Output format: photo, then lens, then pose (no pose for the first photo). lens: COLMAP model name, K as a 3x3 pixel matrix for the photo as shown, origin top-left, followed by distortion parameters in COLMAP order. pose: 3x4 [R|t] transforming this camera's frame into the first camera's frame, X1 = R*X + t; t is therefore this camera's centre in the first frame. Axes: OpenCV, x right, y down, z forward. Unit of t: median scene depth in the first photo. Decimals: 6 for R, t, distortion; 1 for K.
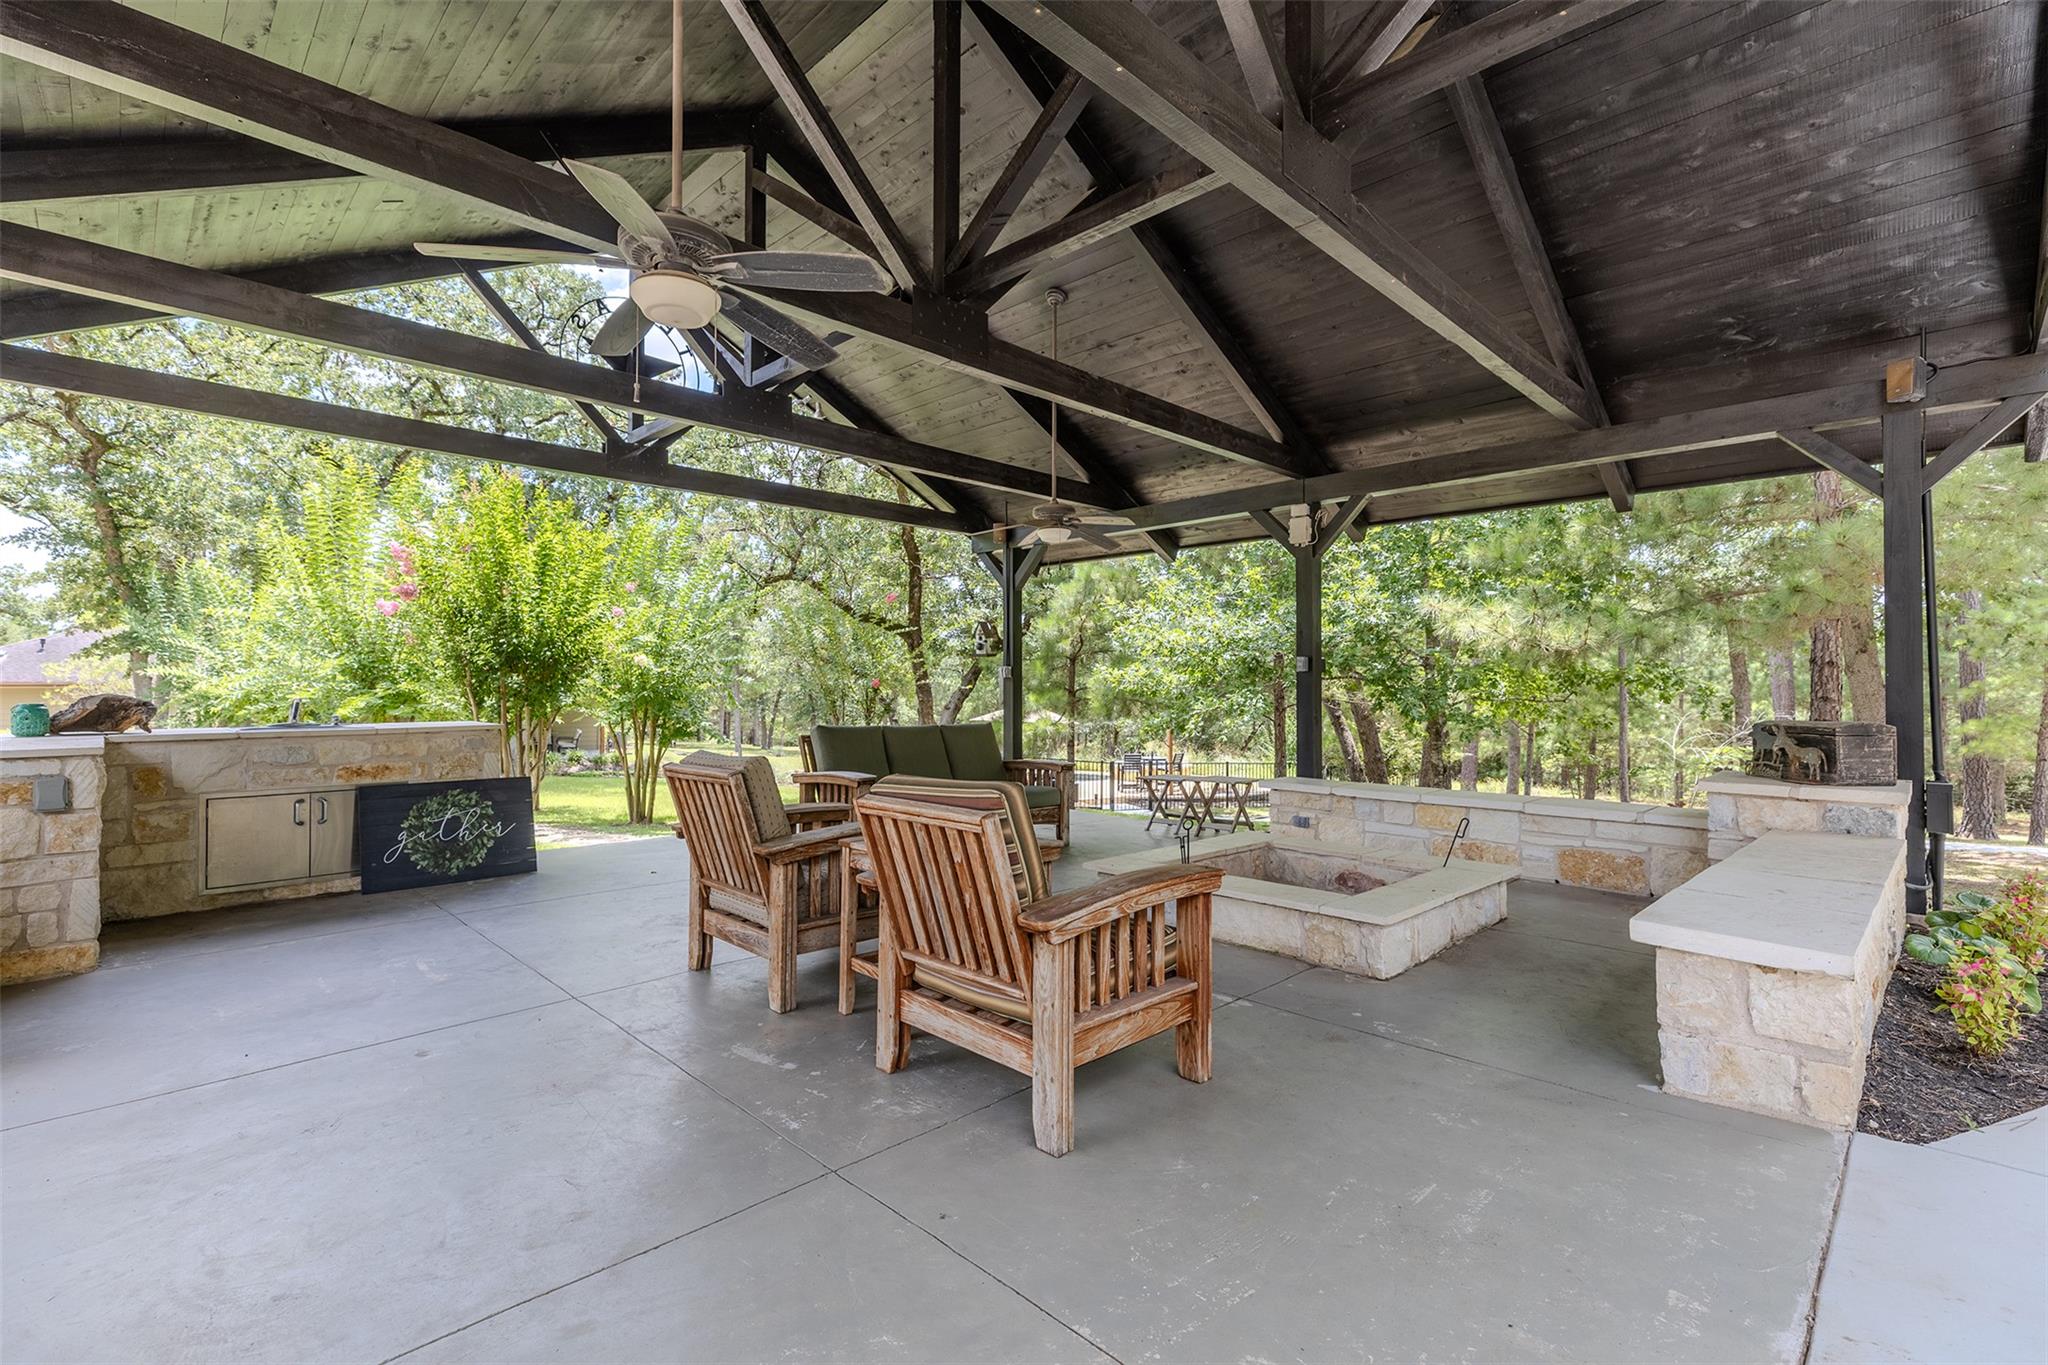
lens RADIAL K [[916.3, 0, 1020.3], [0, 916.3, 679.1], [0, 0, 1]] dist [0.009787, -0.000332]
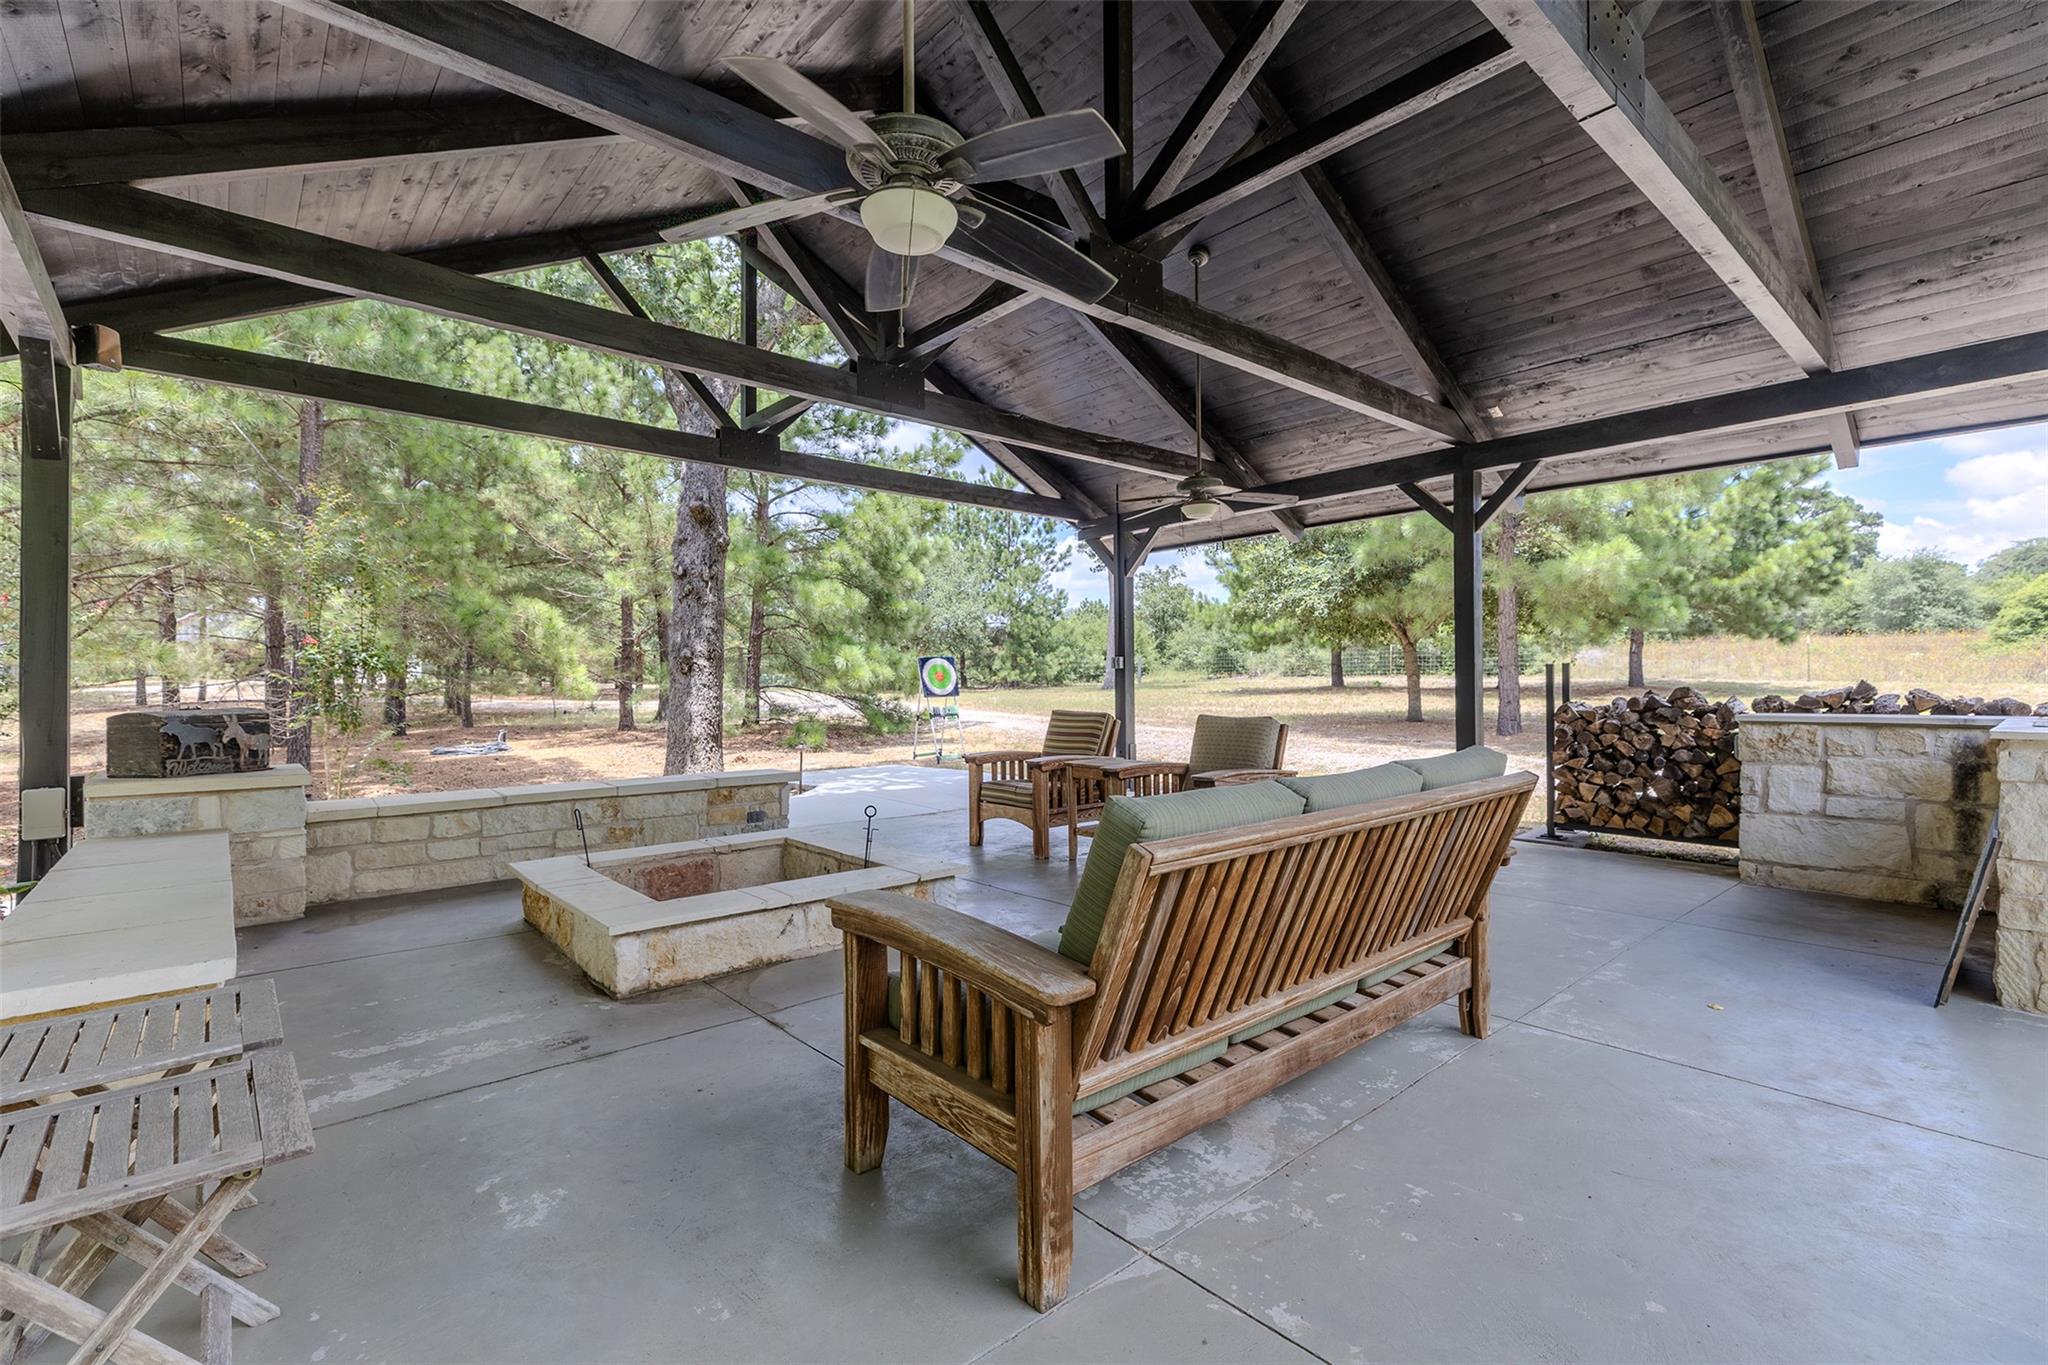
lens RADIAL K [[916.3, 0, 1020.3], [0, 916.3, 679.1], [0, 0, 1]] dist [0.009787, -0.000332]
pose [[-0.998420, 0.004358, 0.056026, -0.034106], [0.003403, 0.999848, -0.017122, 0.033198], [-0.056092, -0.016904, -0.998282, 1.925166]]
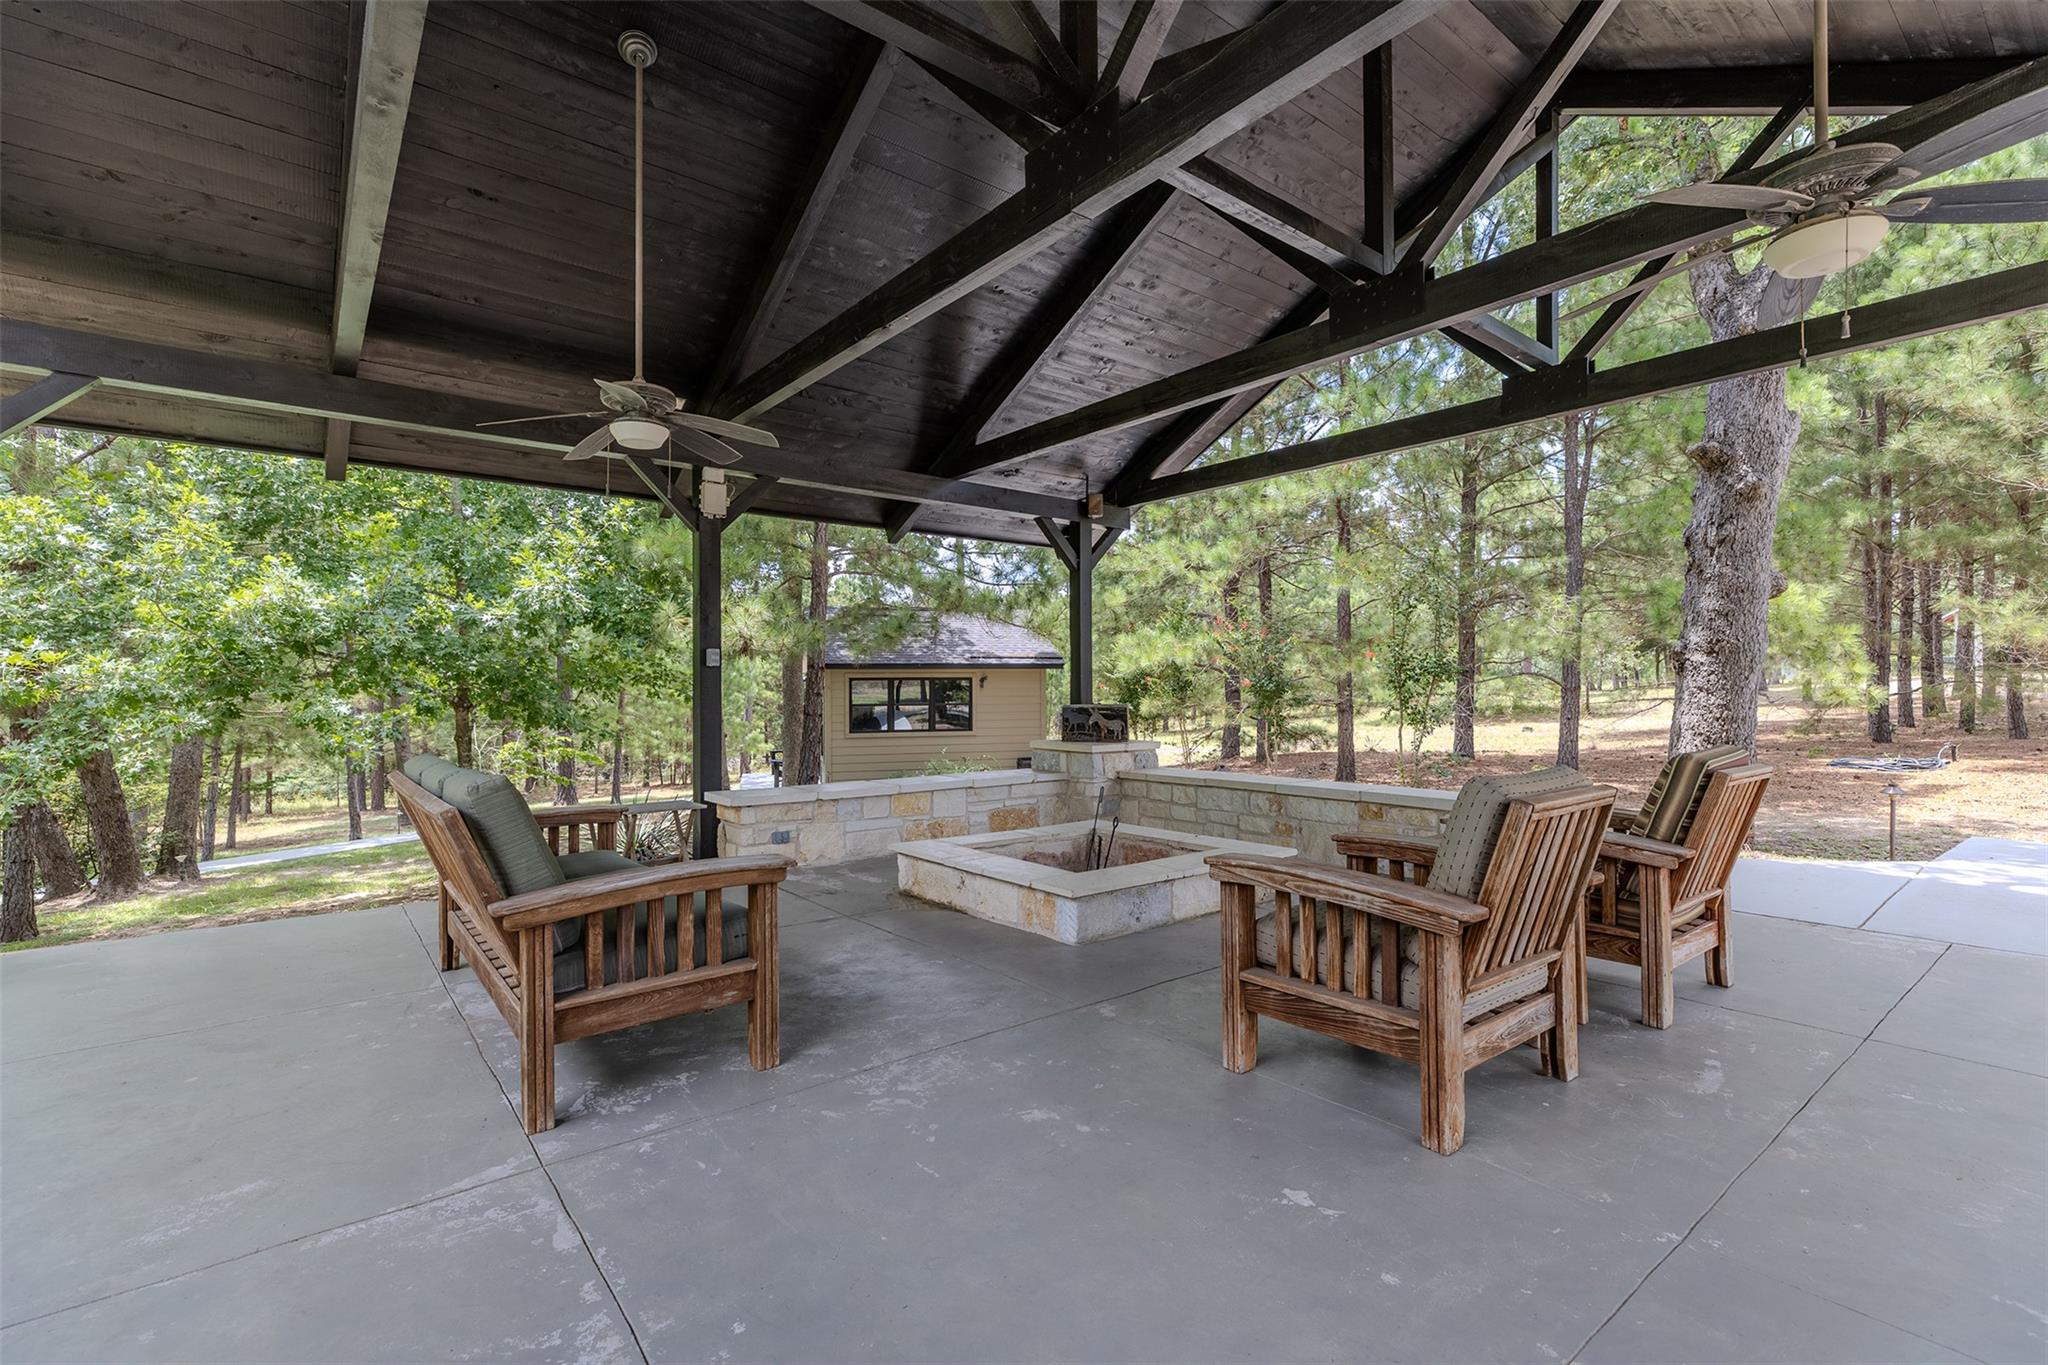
lens RADIAL K [[916.3, 0, 1020.3], [0, 916.3, 679.1], [0, 0, 1]] dist [0.009787, -0.000332]
pose [[0.105483, 0.008589, 0.994384, -0.783864], [-0.004907, 0.999955, -0.008116, 0.013615], [-0.994409, -0.004023, 0.105520, 0.974475]]
